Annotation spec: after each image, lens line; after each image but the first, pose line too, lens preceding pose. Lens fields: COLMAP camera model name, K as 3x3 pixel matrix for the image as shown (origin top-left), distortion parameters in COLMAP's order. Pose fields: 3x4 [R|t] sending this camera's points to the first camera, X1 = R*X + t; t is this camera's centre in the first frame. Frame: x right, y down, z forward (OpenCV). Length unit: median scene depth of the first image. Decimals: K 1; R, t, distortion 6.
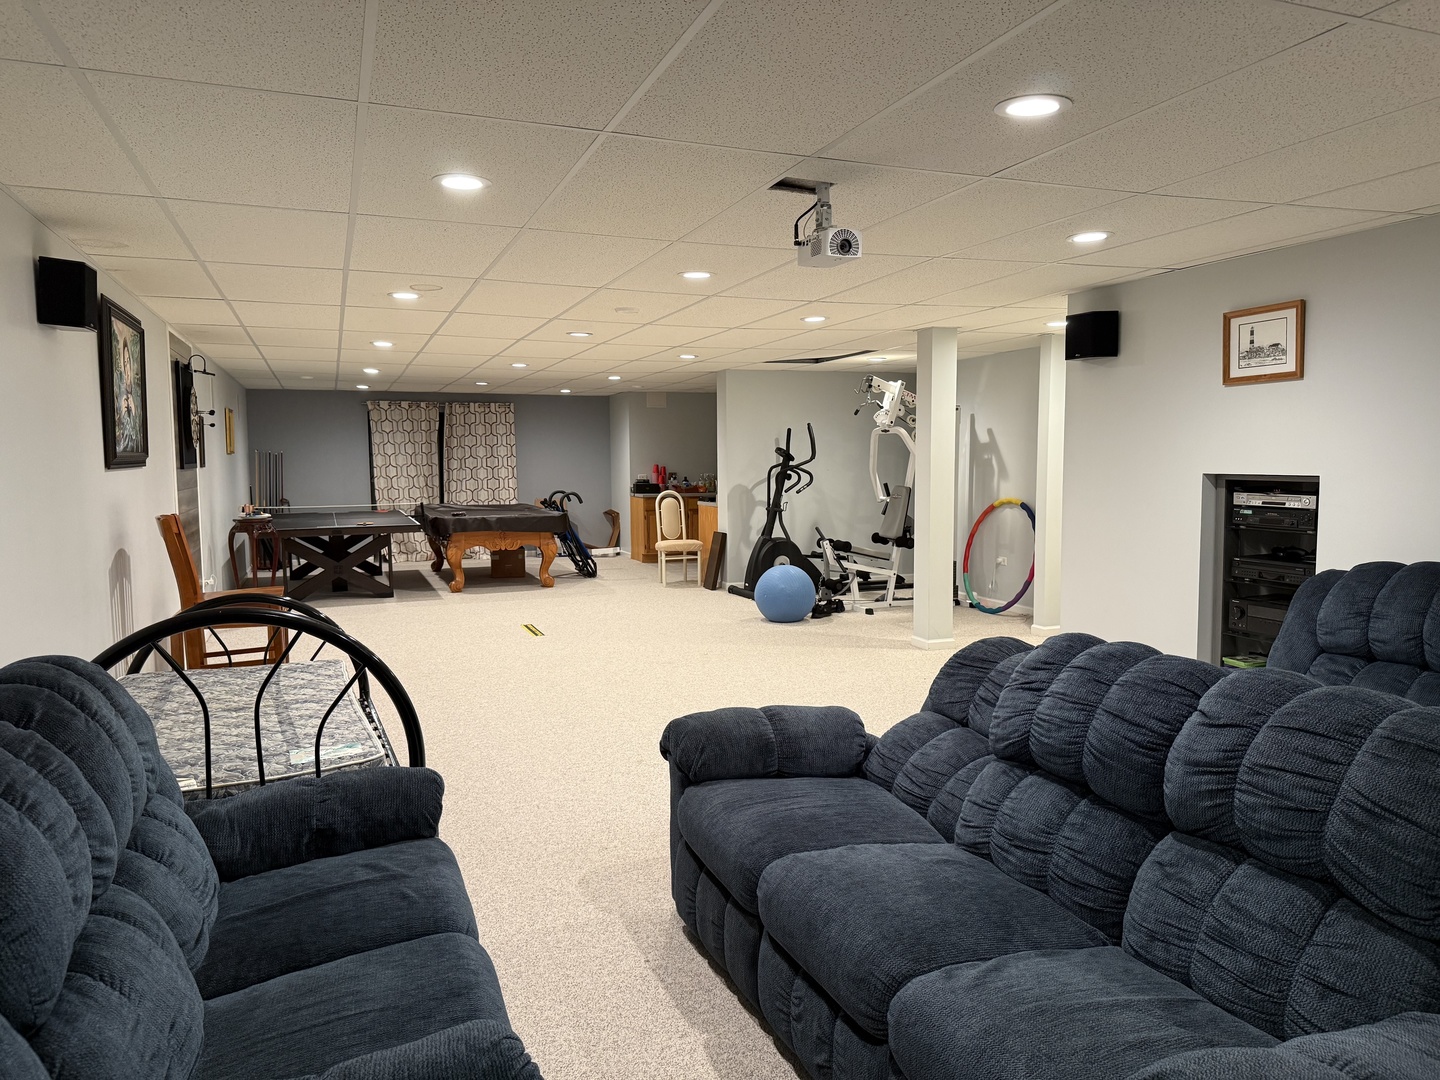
lens RADIAL K [[978.7, 0, 720.0], [0, 978.7, 540.0], [0, 0, 1]] dist [-0.002279, -0.004216]
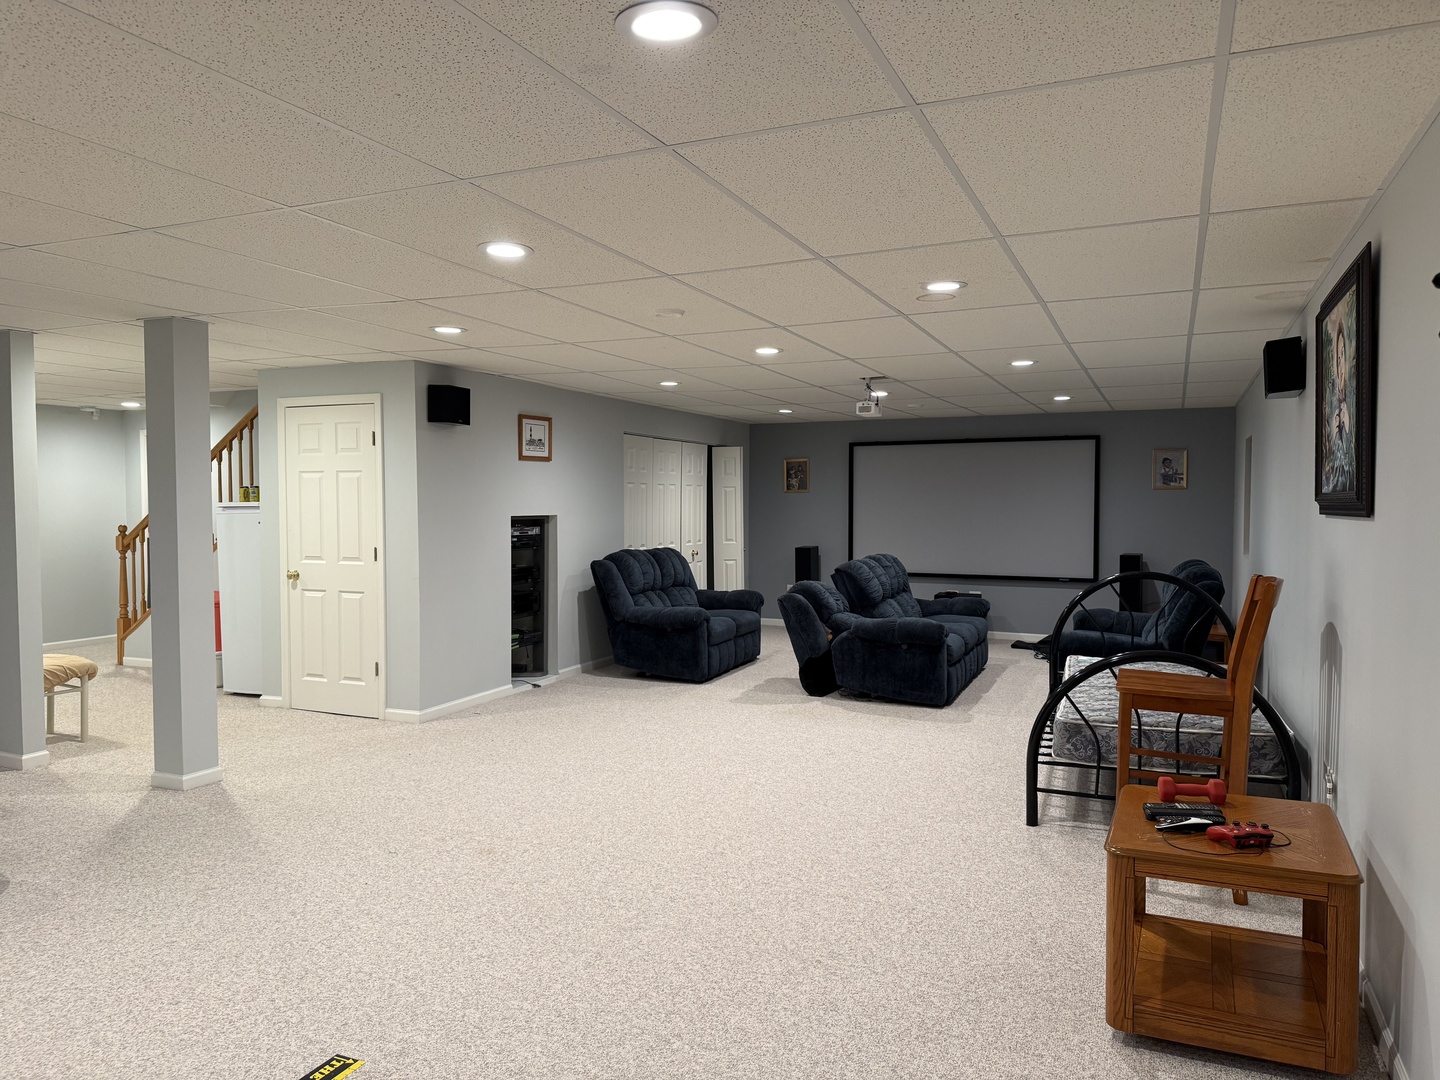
lens RADIAL K [[978.7, 0, 720.0], [0, 978.7, 540.0], [0, 0, 1]] dist [-0.002279, -0.004216]
pose [[-0.688643, -0.021439, 0.724784, -0.851595], [0.069868, 0.992950, 0.095756, -0.161081], [-0.721727, 0.116581, -0.682290, 1.879423]]
